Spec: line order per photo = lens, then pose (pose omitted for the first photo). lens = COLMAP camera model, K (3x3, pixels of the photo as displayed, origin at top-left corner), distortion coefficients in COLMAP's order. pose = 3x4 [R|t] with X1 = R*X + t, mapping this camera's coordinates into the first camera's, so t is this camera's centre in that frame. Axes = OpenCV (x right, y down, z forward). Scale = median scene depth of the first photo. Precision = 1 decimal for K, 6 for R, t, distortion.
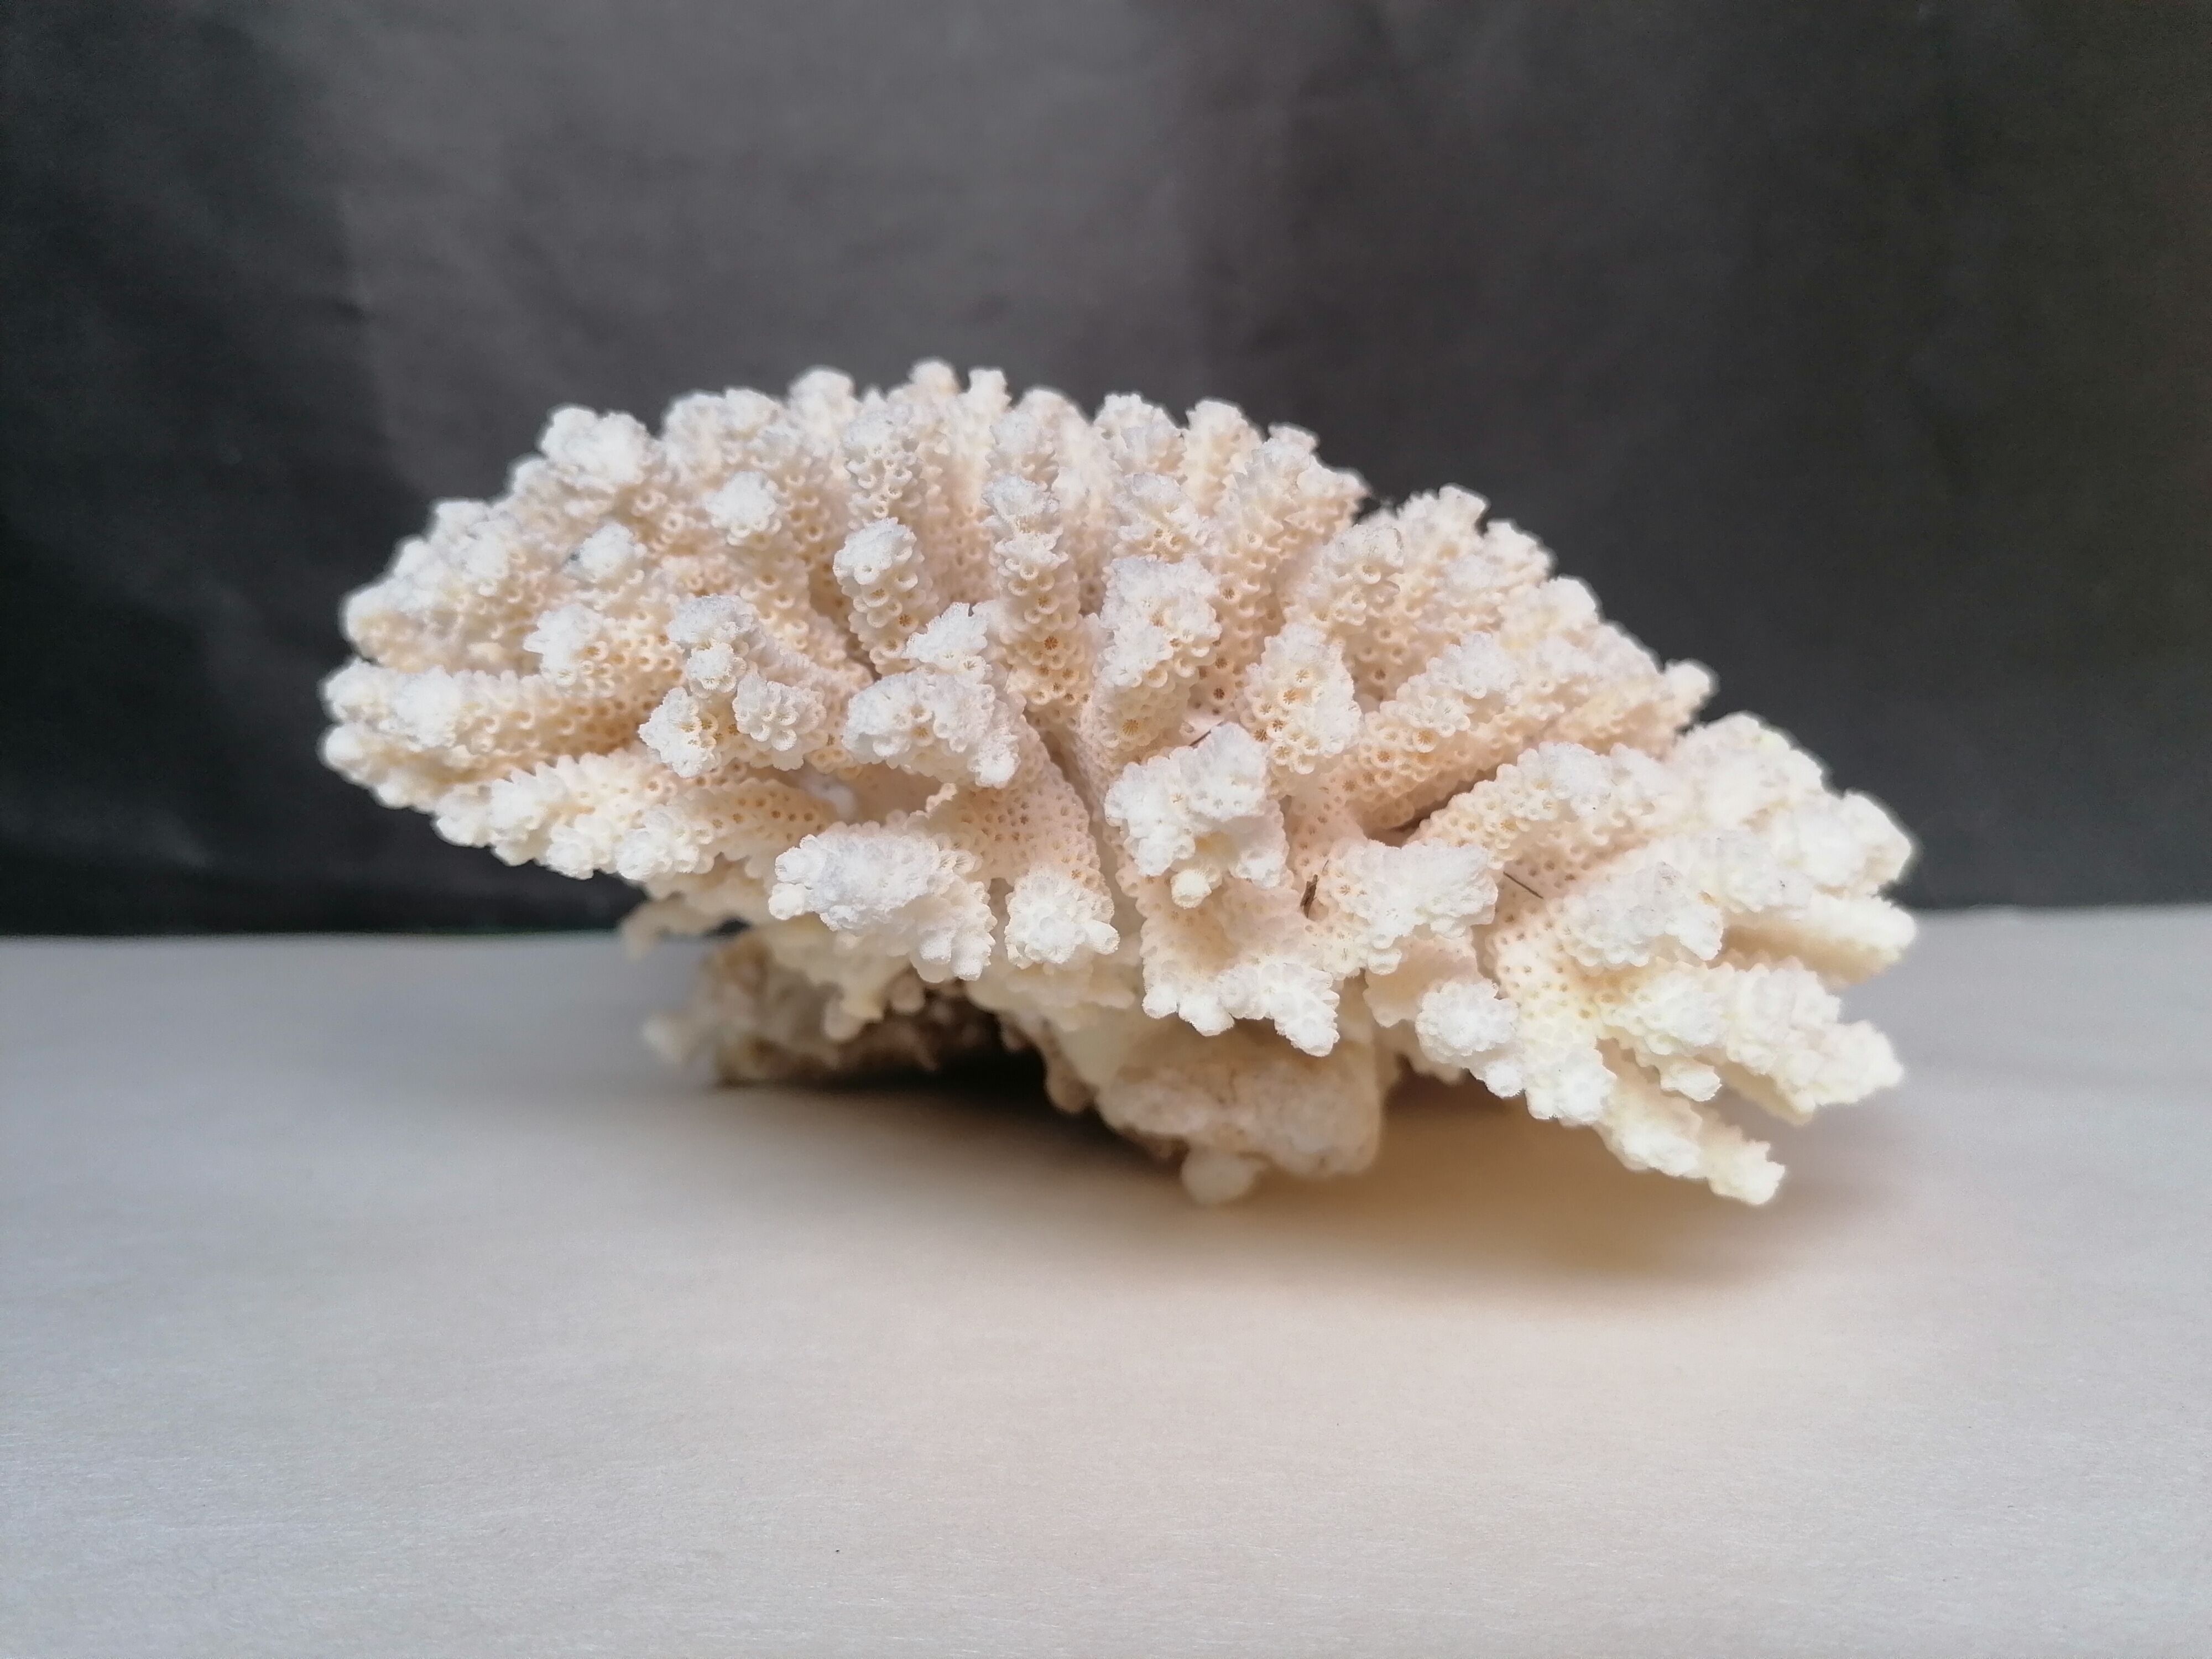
lens RADIAL K [[1756.2, 0, 1110.8], [0, 1756.2, 813.8], [0, 0, 1]] dist [-0.014154, -0.027354]
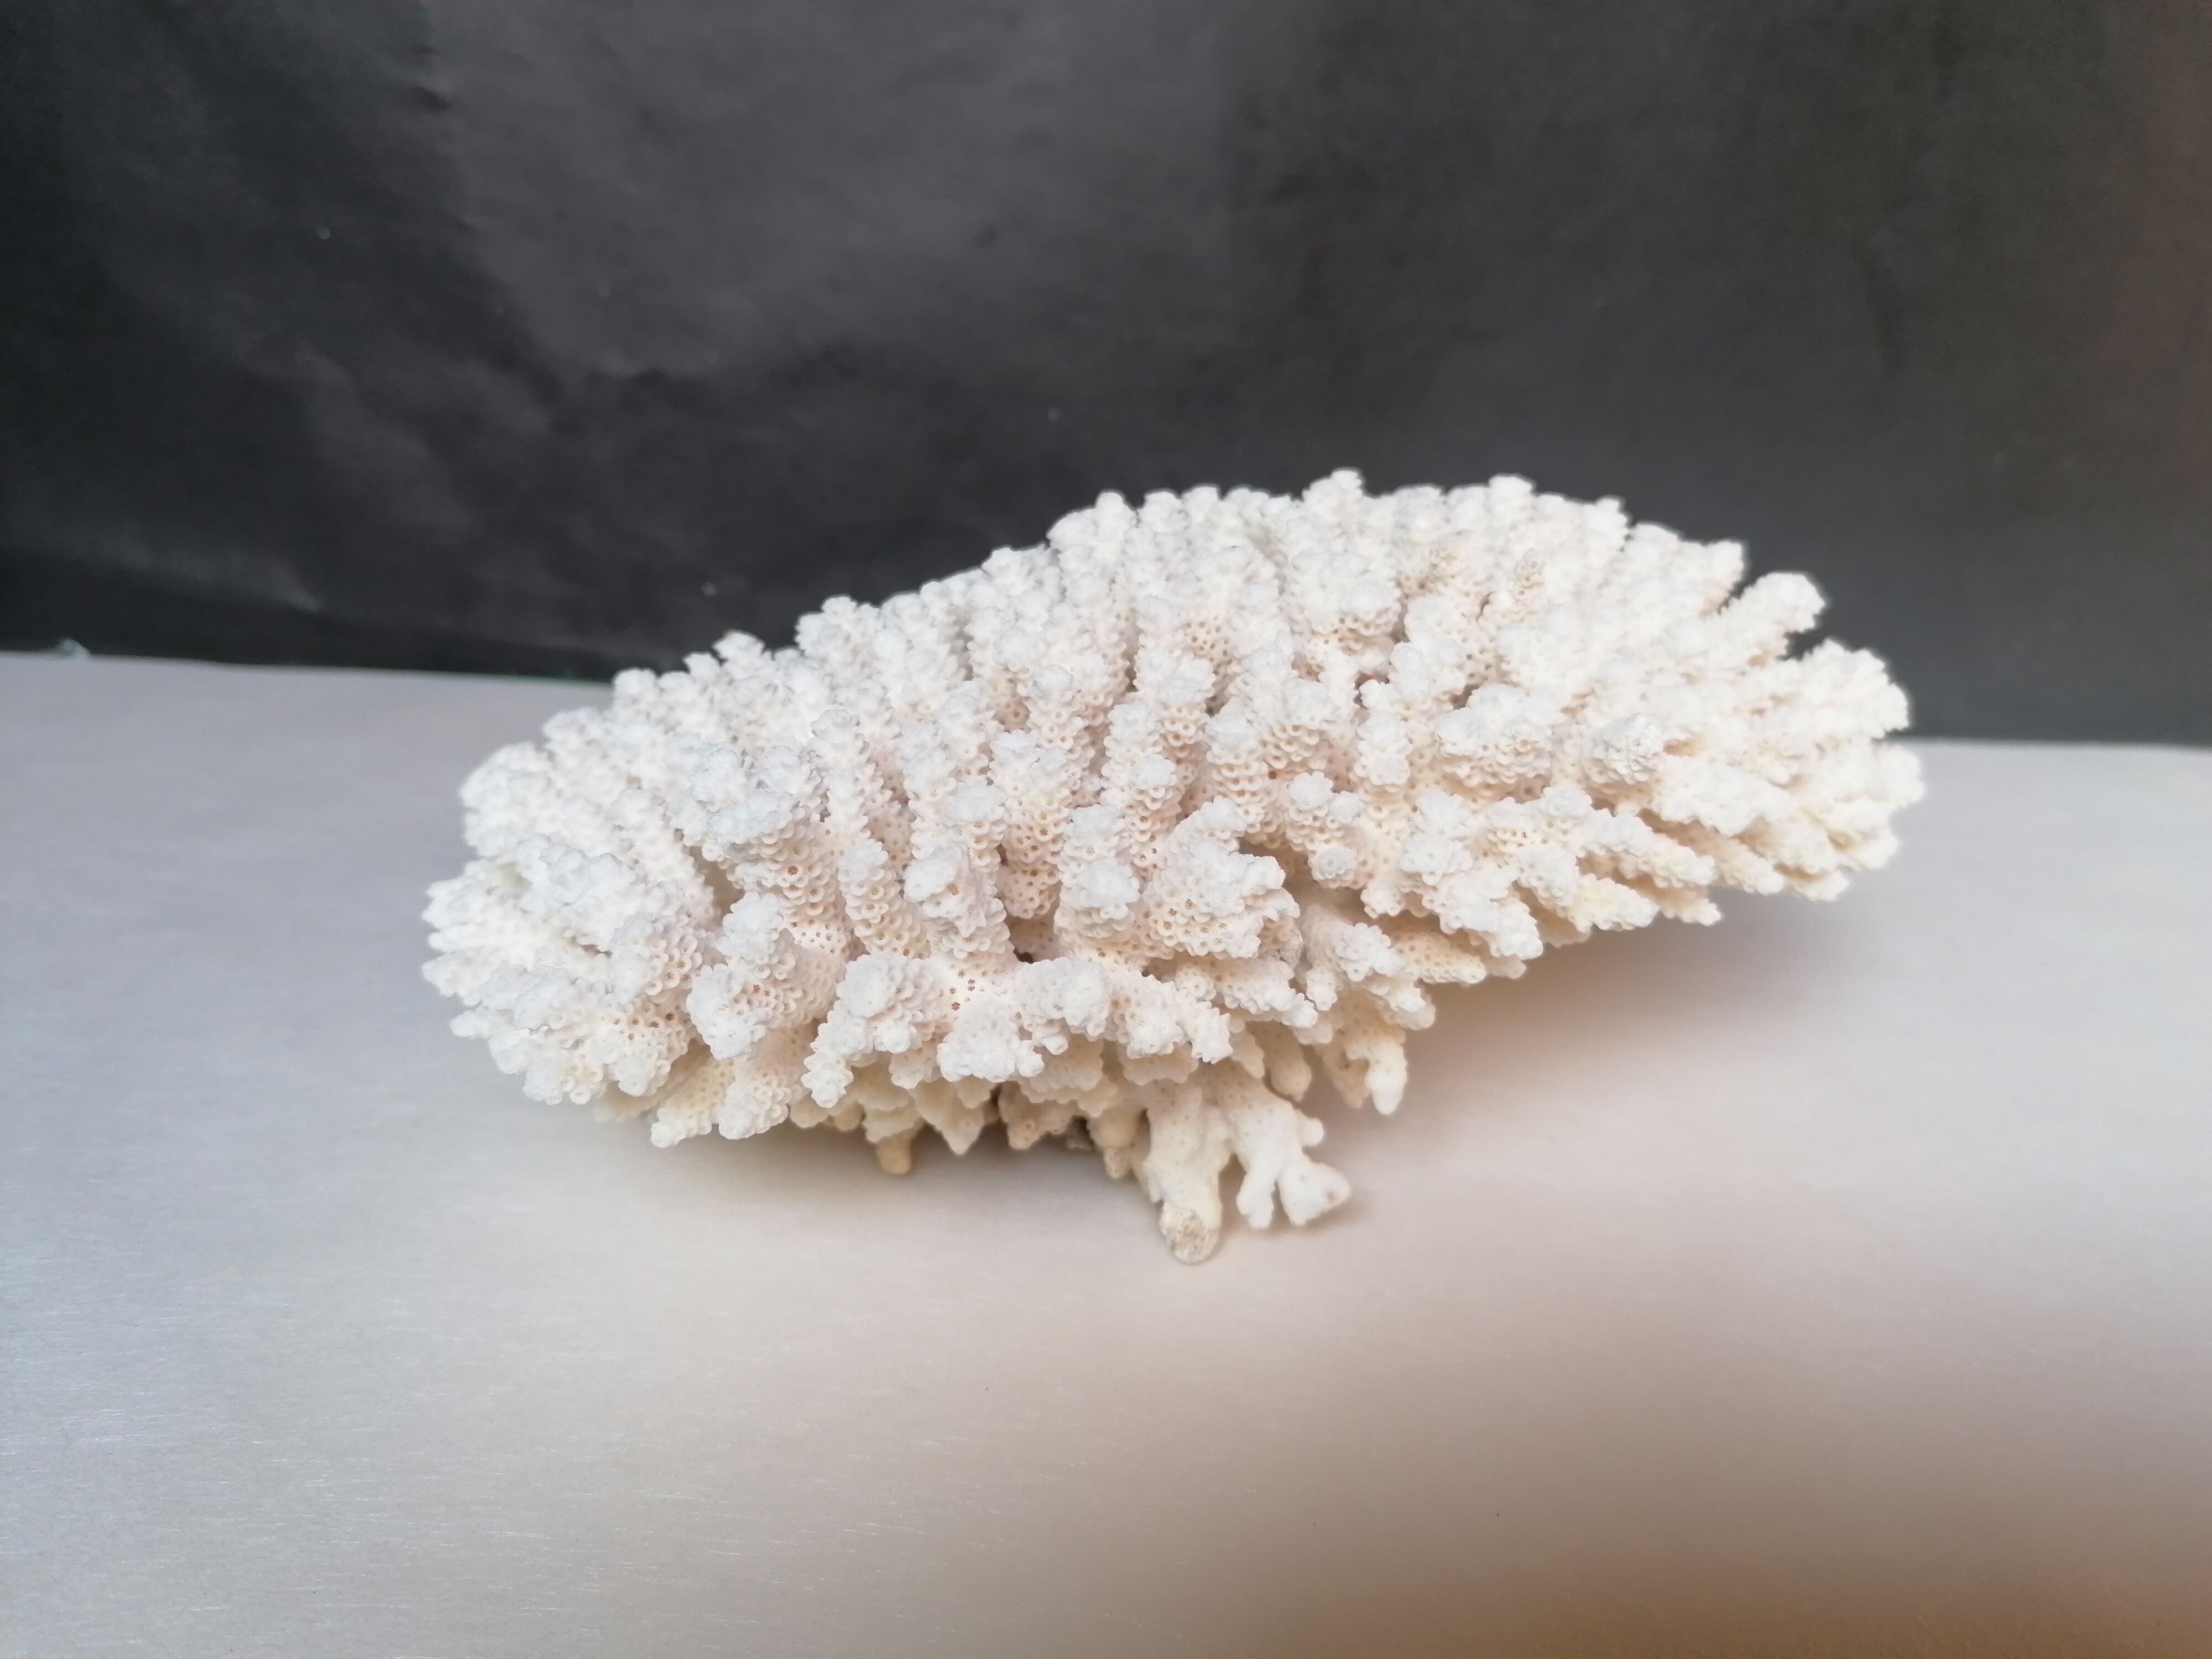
lens RADIAL K [[1756.2, 0, 1099.6], [0, 1756.2, 827.7], [0, 0, 1]] dist [-0.014154, -0.027354]
pose [[0.997190, 0.060542, 0.044124, -0.051170], [-0.070401, 0.958681, 0.275633, -0.183202], [-0.025613, -0.277965, 0.960250, -0.147103]]
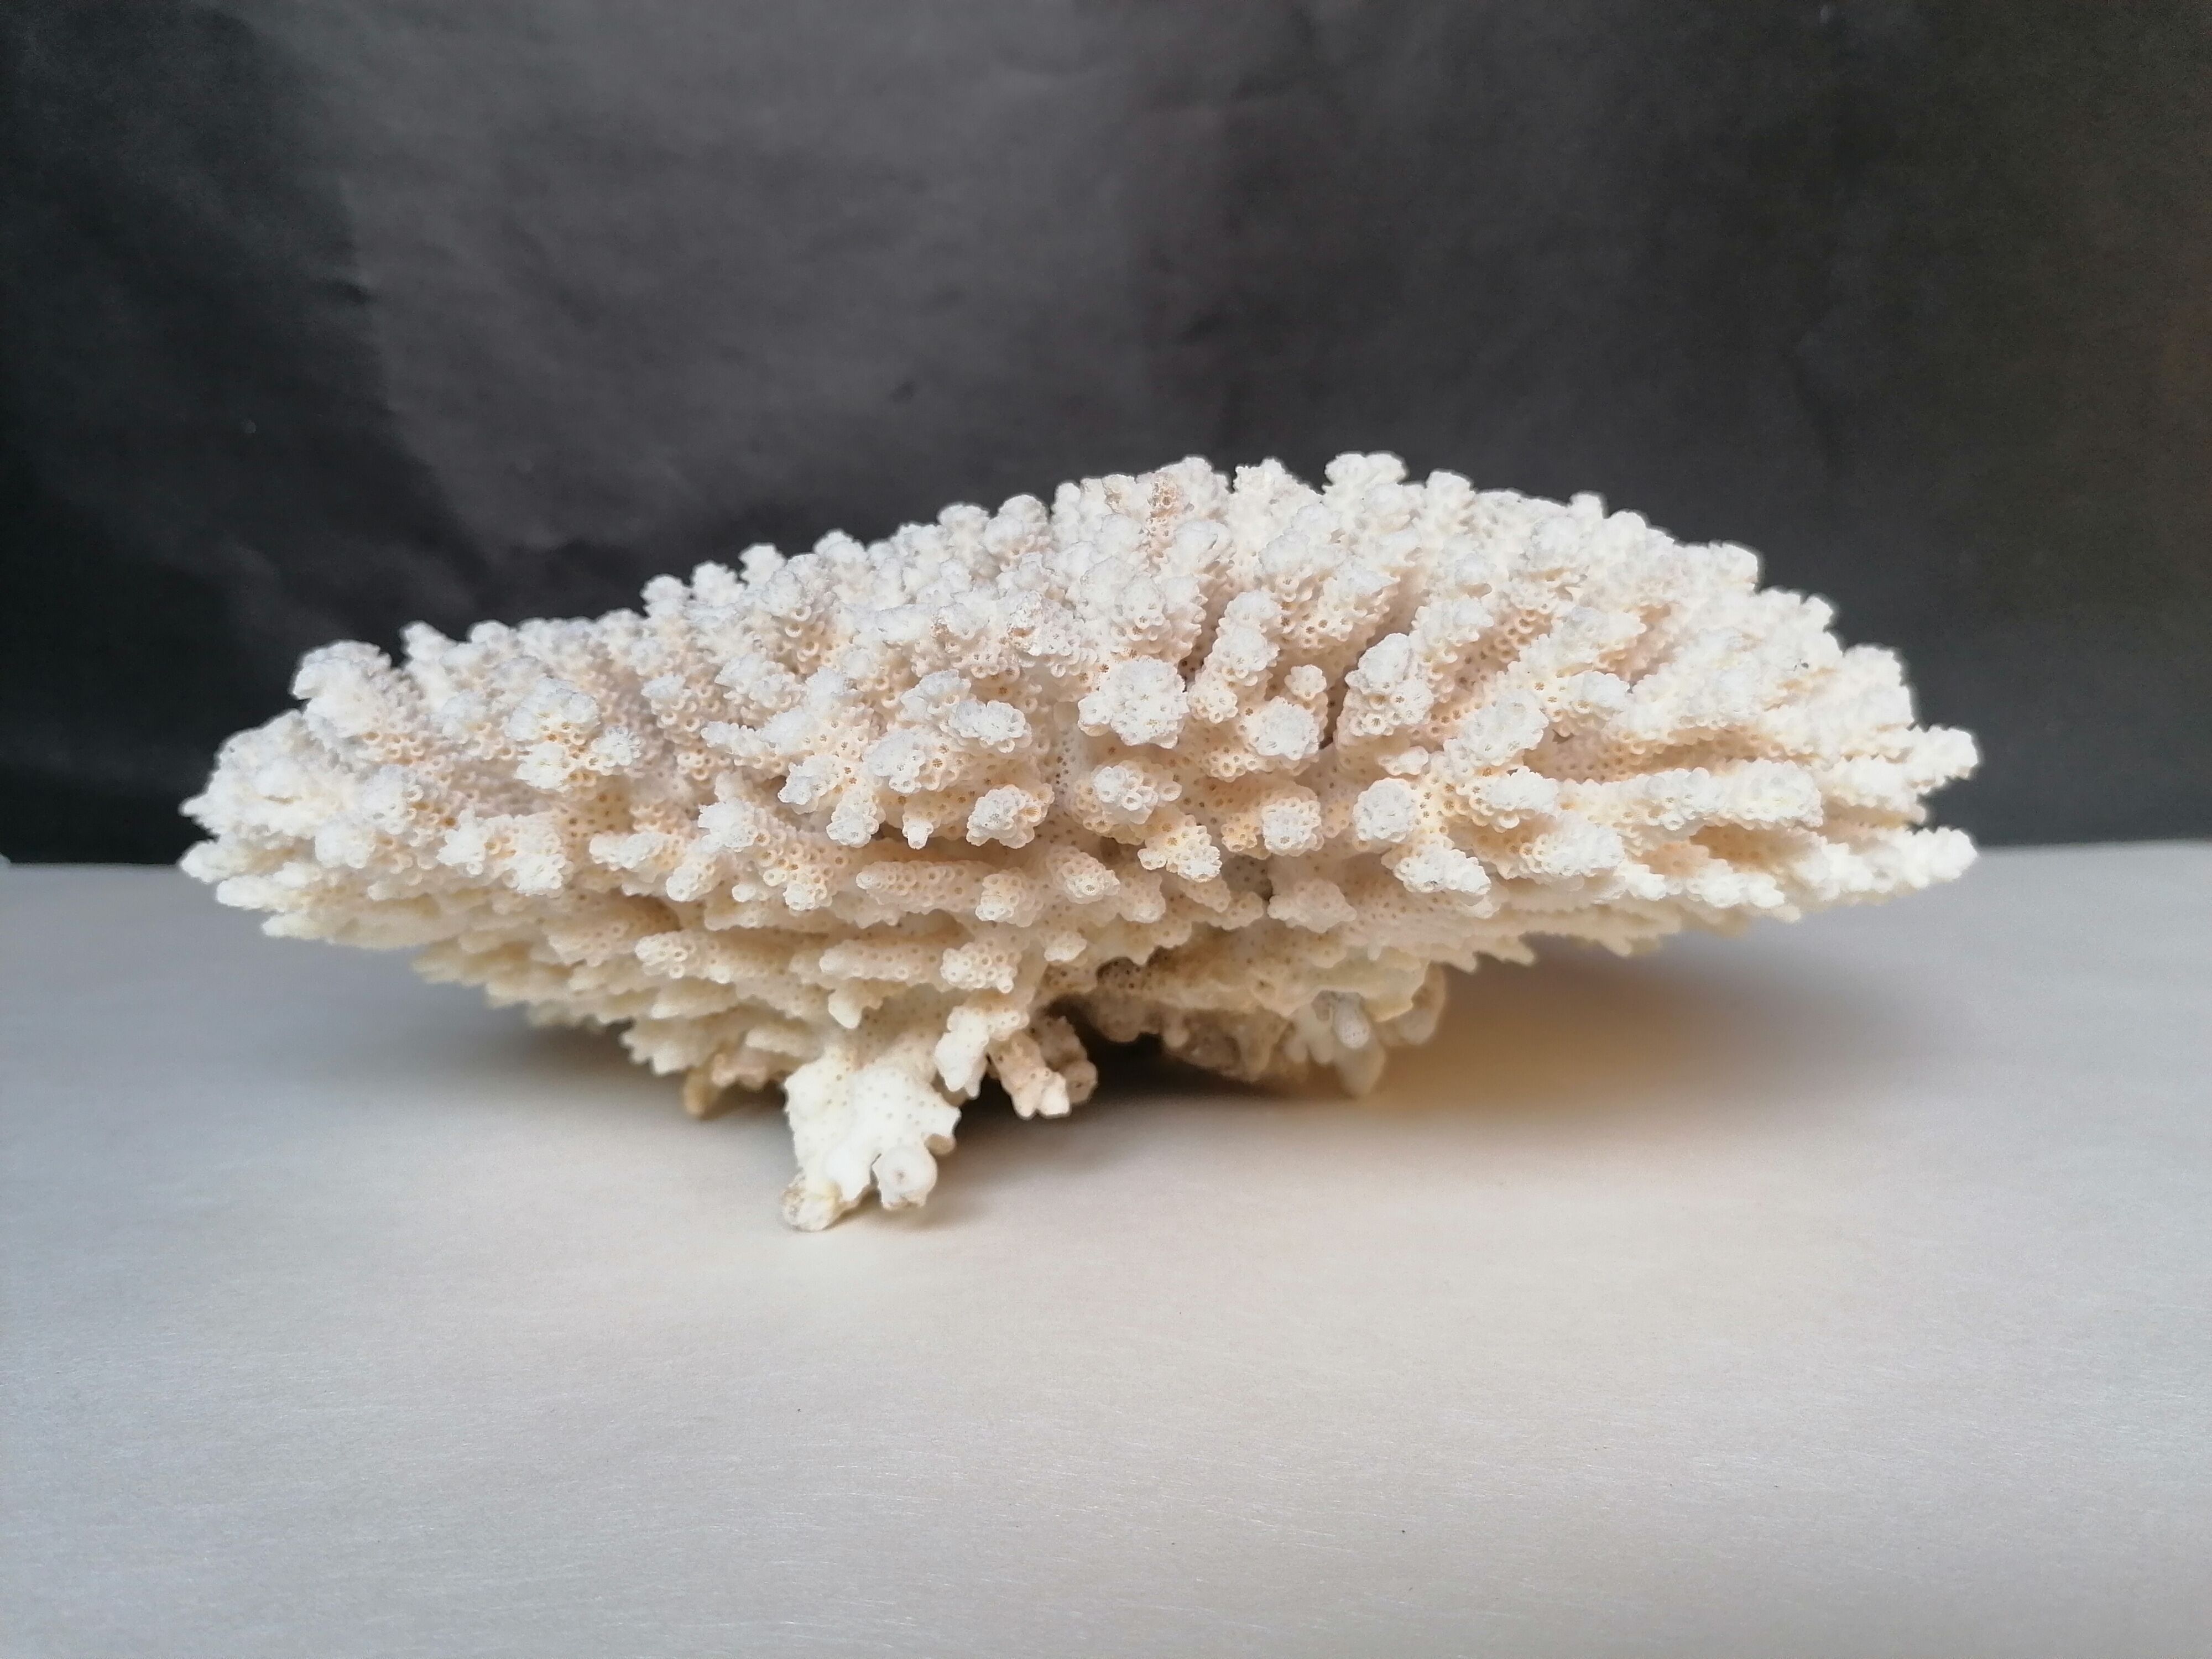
lens RADIAL K [[1756.2, 0, 1122.3], [0, 1756.2, 832.0], [0, 0, 1]] dist [-0.014154, -0.027354]
pose [[0.999879, 0.007170, 0.013773, 0.027428], [-0.008430, 0.995563, 0.093722, -0.060240], [-0.013040, -0.093827, 0.995503, -0.114510]]
